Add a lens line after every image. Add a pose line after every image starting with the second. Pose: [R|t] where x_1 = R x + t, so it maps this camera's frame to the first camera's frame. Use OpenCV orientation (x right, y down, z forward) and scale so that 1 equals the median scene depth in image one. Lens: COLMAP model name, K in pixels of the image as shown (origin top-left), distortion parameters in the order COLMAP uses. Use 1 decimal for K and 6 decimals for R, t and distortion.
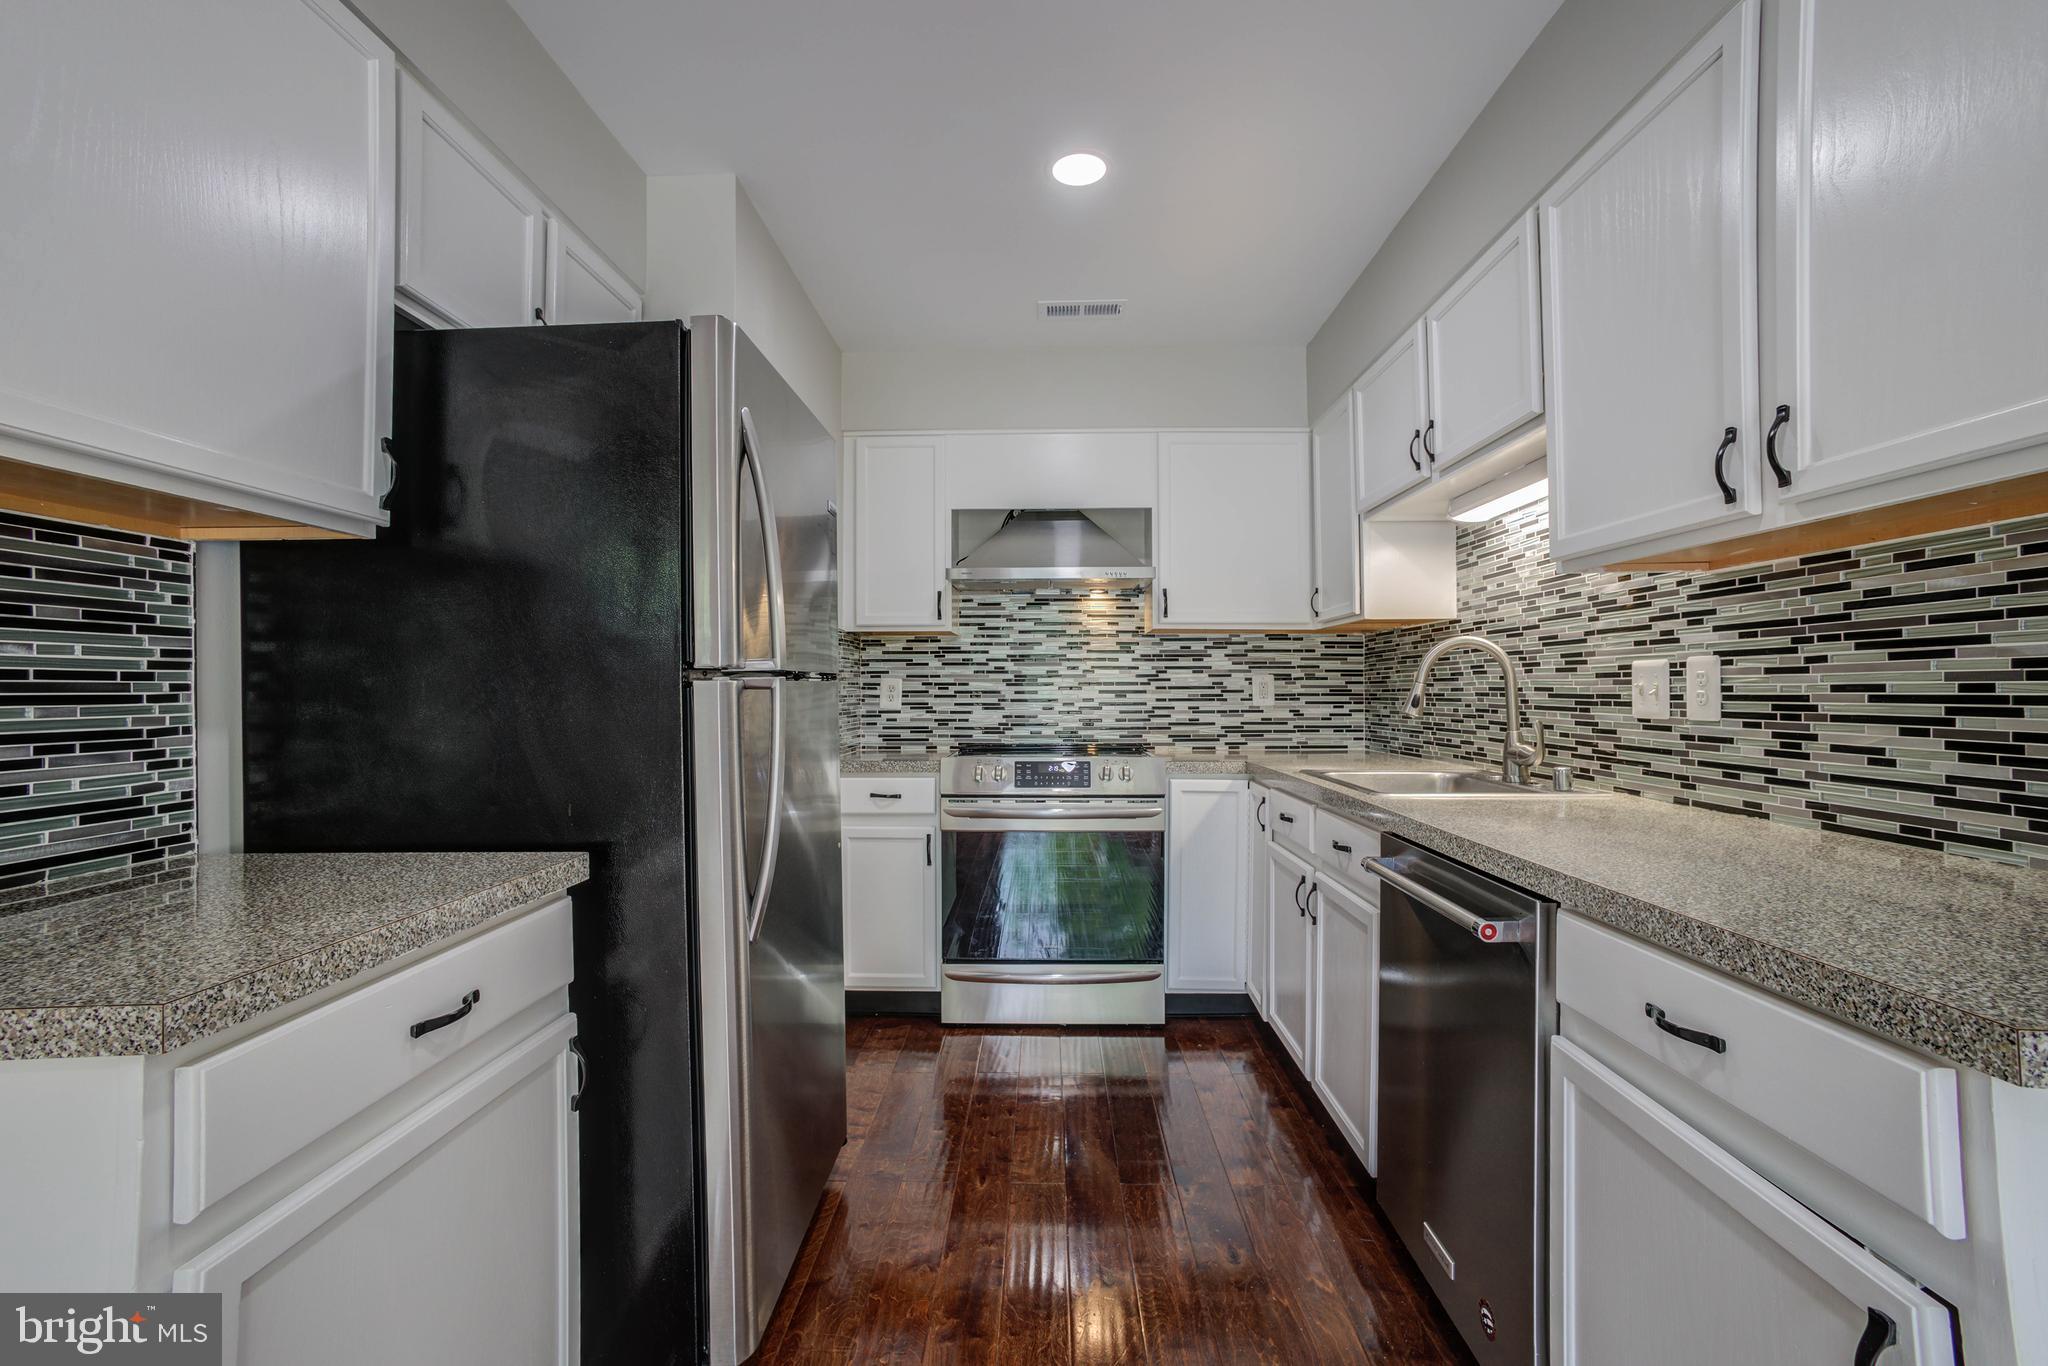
lens RADIAL K [[898.6, 0, 1016.1], [0, 898.6, 683.1], [0, 0, 1]] dist [-0.043608, 0.021190]
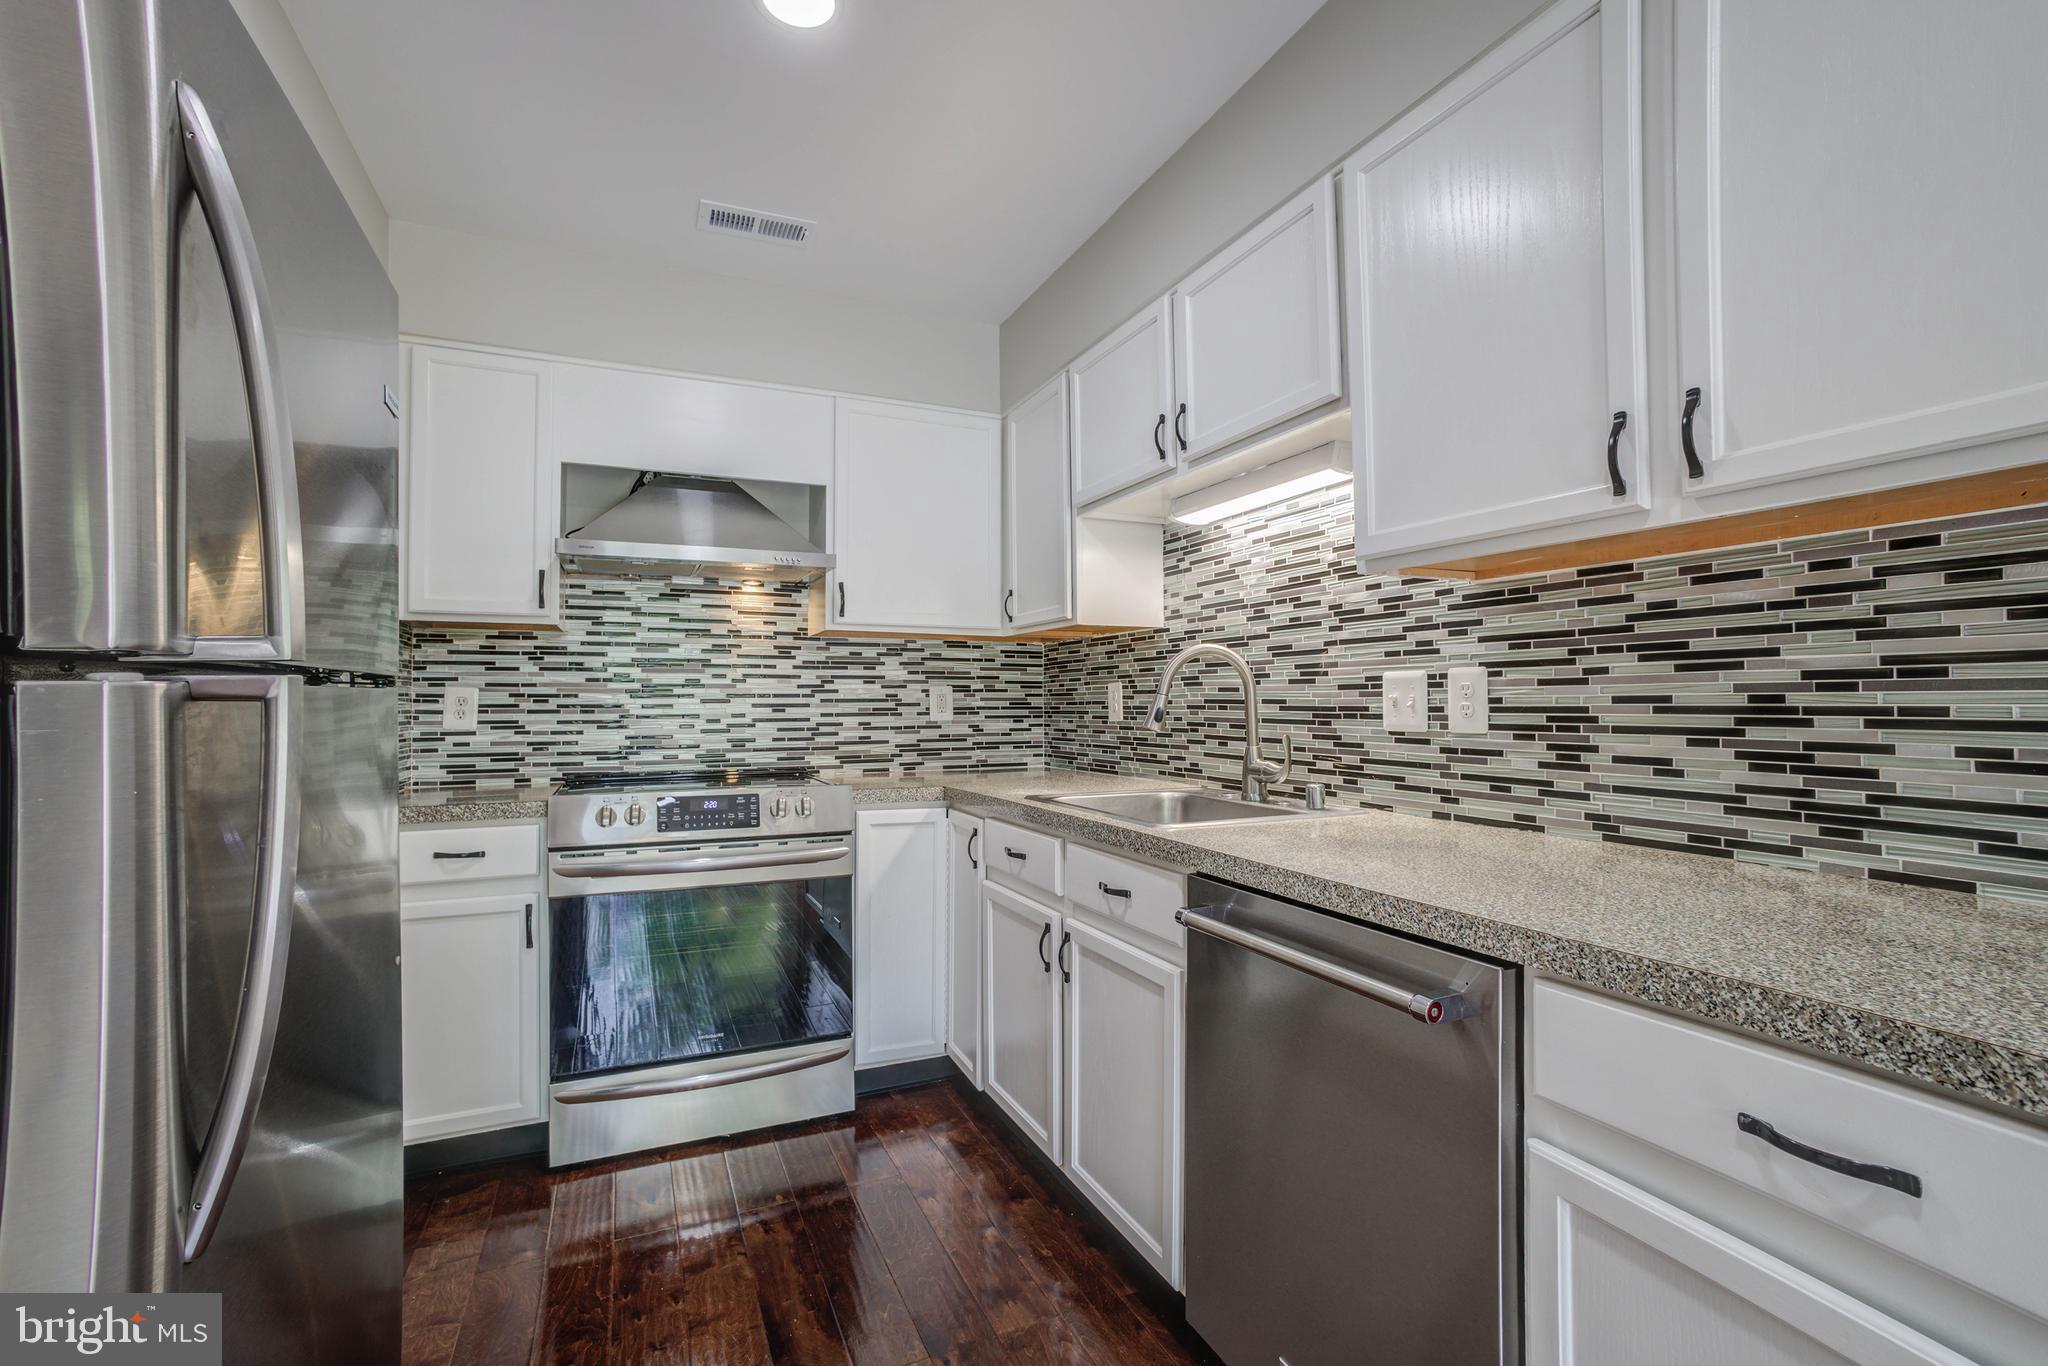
lens RADIAL K [[898.6, 0, 1026.9], [0, 898.6, 683.9], [0, 0, 1]] dist [-0.043608, 0.021190]
pose [[0.897185, 0.007856, 0.441586, -0.086672], [-0.001664, 0.999895, -0.014409, 0.002686], [-0.441652, 0.012193, 0.897103, 0.298900]]
